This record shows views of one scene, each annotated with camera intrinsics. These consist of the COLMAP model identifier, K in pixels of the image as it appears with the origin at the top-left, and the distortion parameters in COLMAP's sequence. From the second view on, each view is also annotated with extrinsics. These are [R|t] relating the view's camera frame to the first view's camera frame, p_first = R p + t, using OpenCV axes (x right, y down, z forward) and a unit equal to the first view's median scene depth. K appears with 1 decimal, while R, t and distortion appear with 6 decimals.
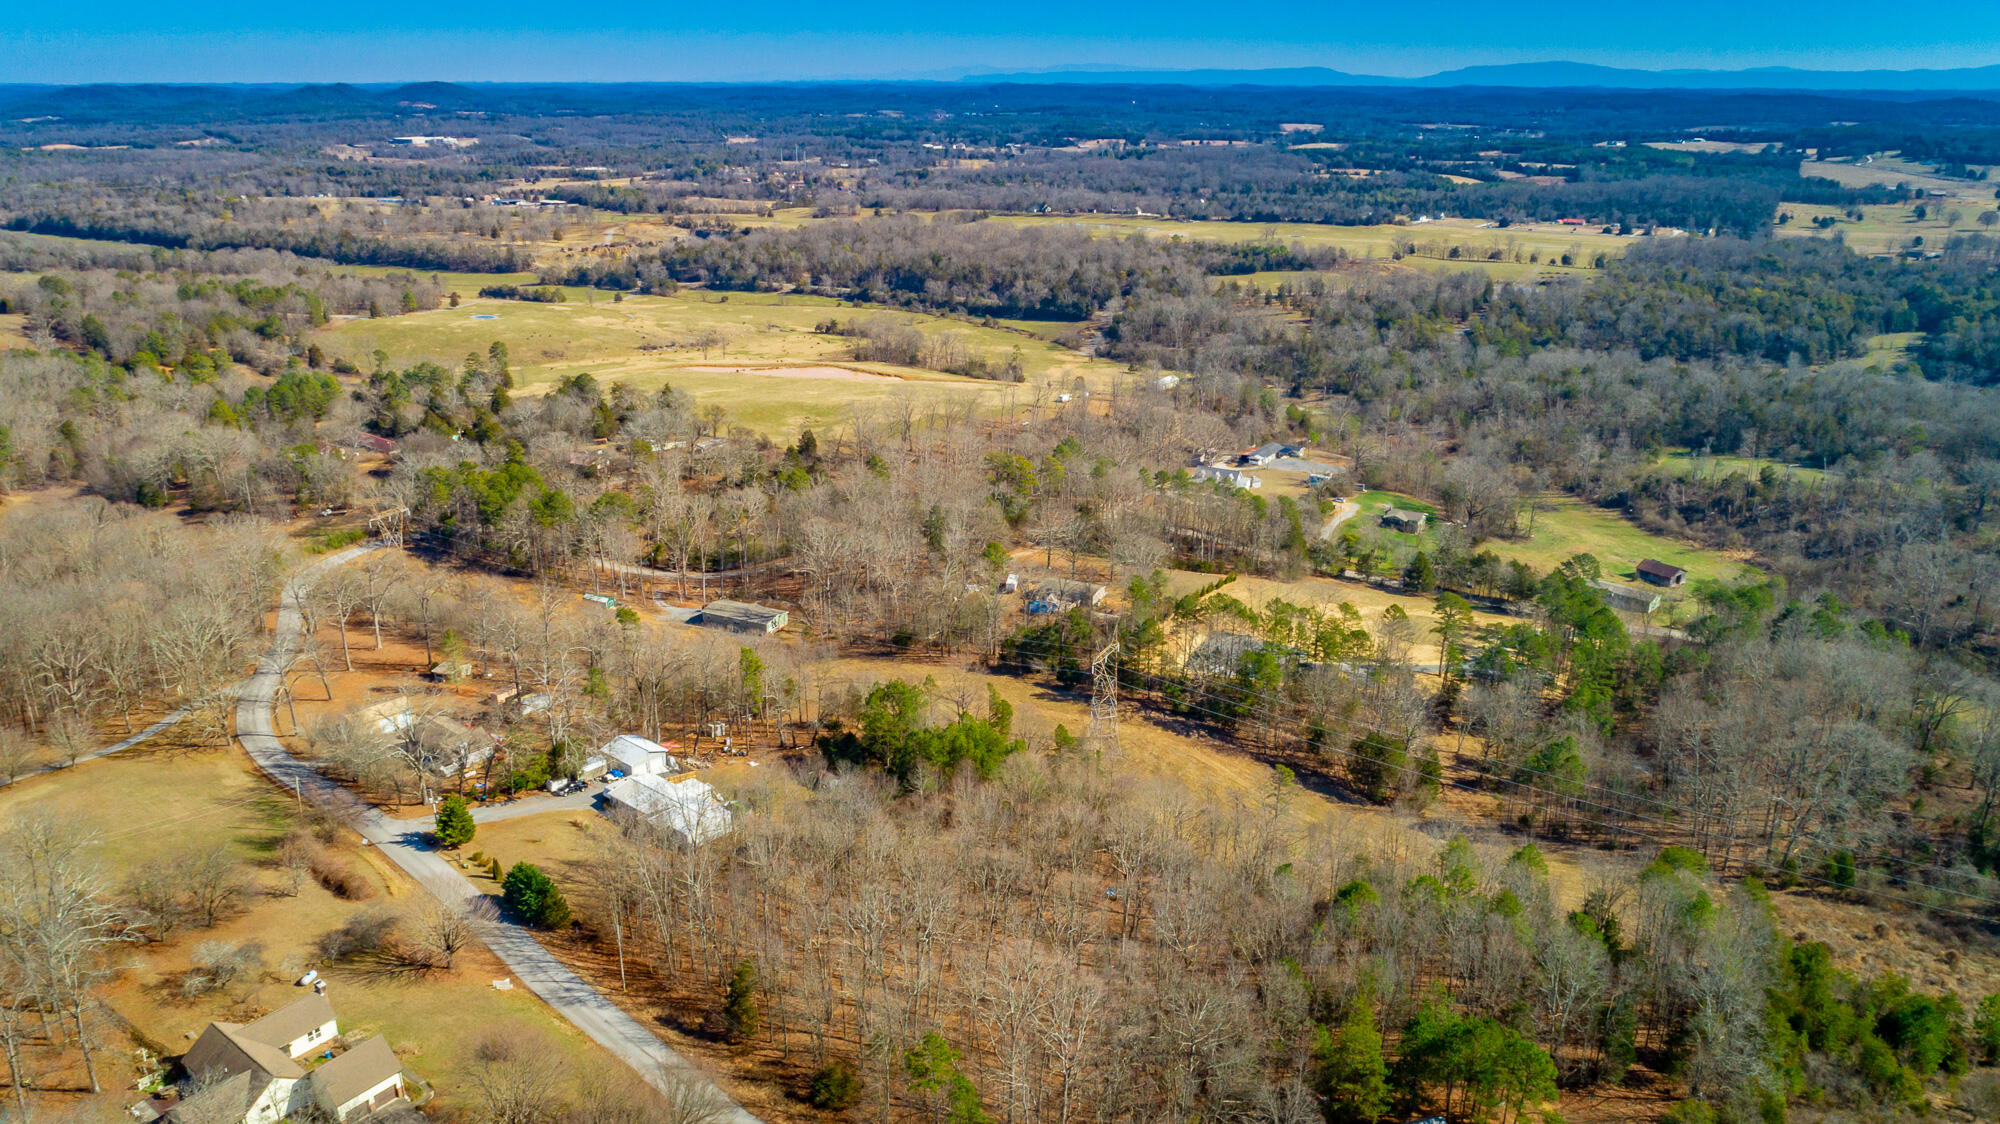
lens RADIAL K [[1385.1, 0, 991.0], [0, 1385.1, 561.2], [0, 0, 1]] dist [-0.014160, 0.004653]
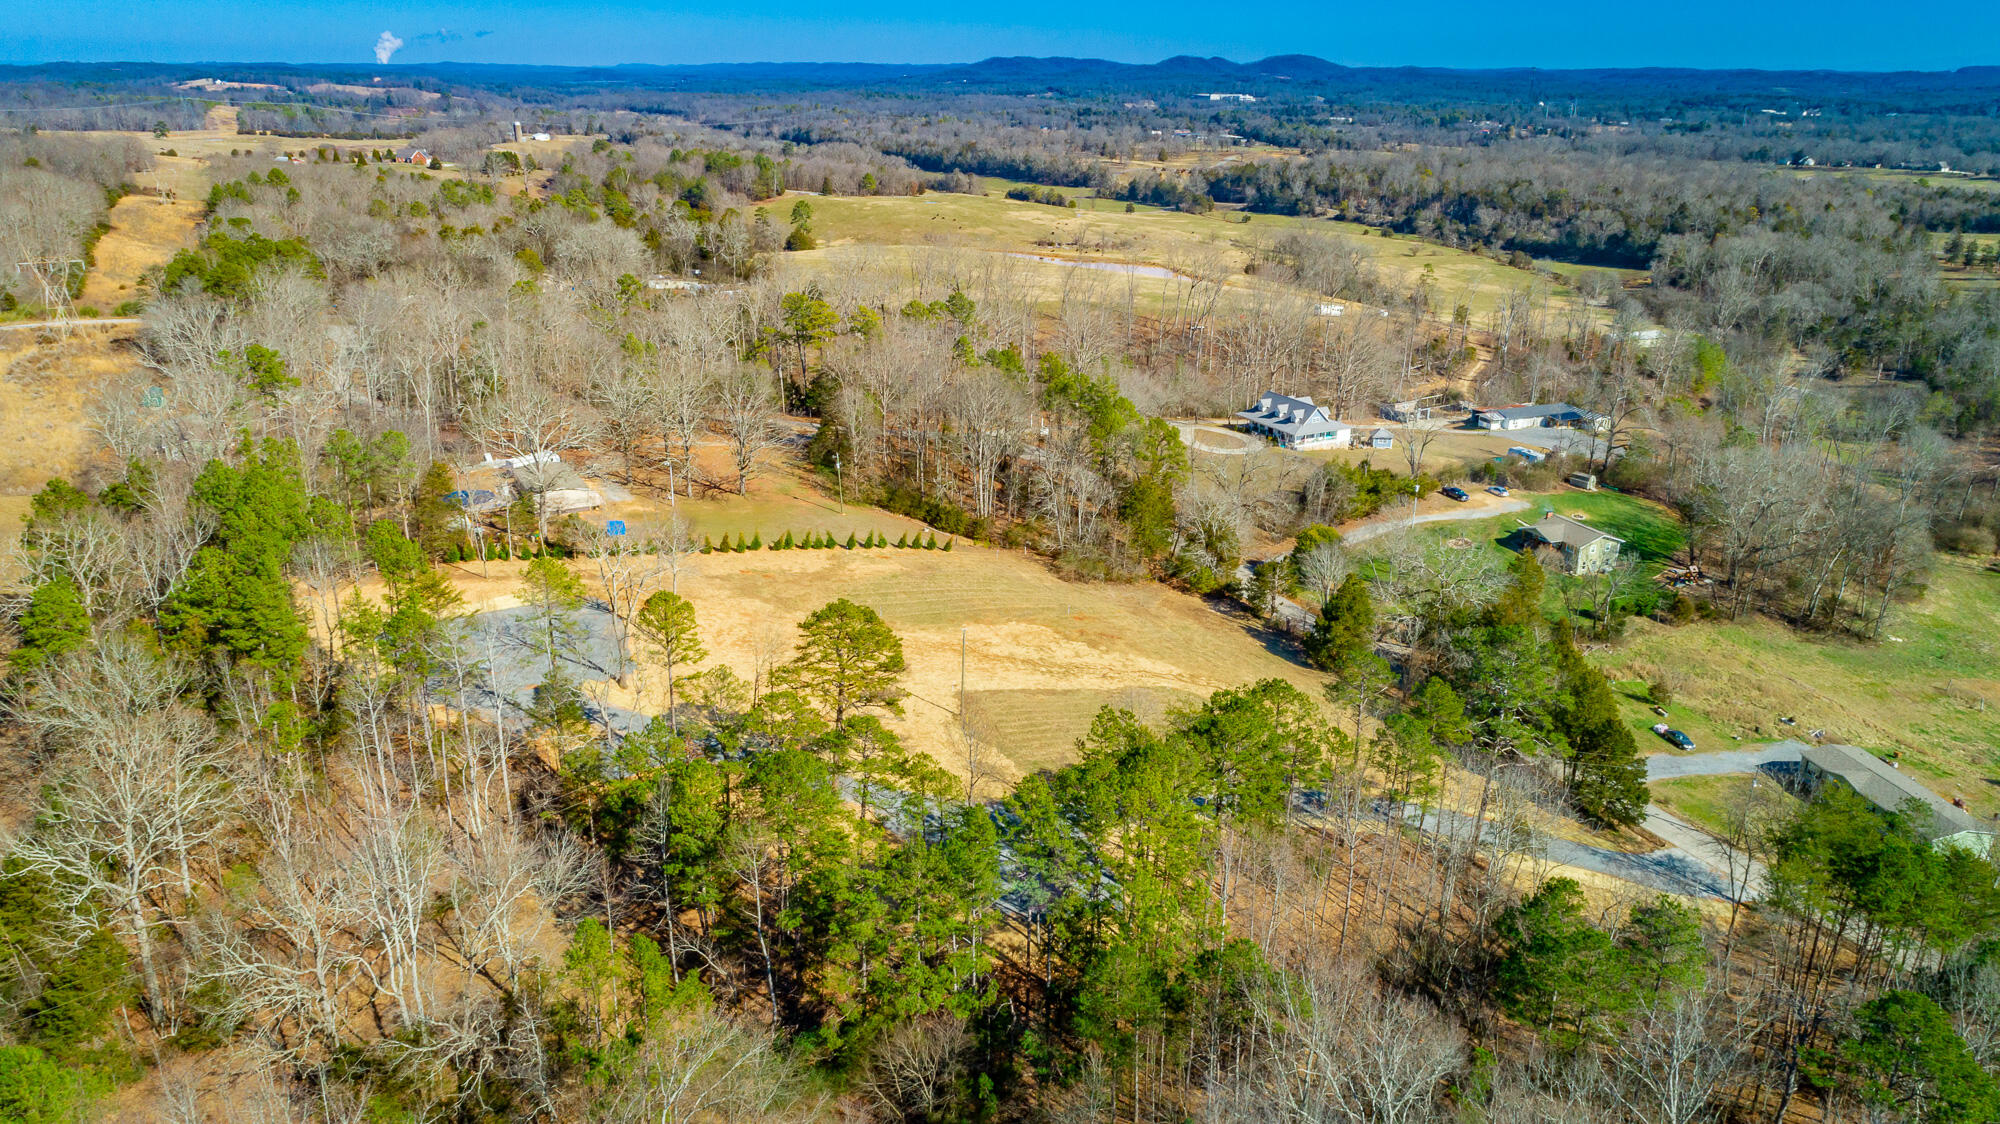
lens RADIAL K [[1397.0, 0, 994.2], [0, 1397.0, 559.4], [0, 0, 1]] dist [-0.014893, 0.005941]
pose [[0.821175, 0.193468, -0.536882, 0.182903], [-0.193195, 0.979476, 0.057462, -0.006234], [0.536980, 0.056536, 0.841698, 0.223059]]
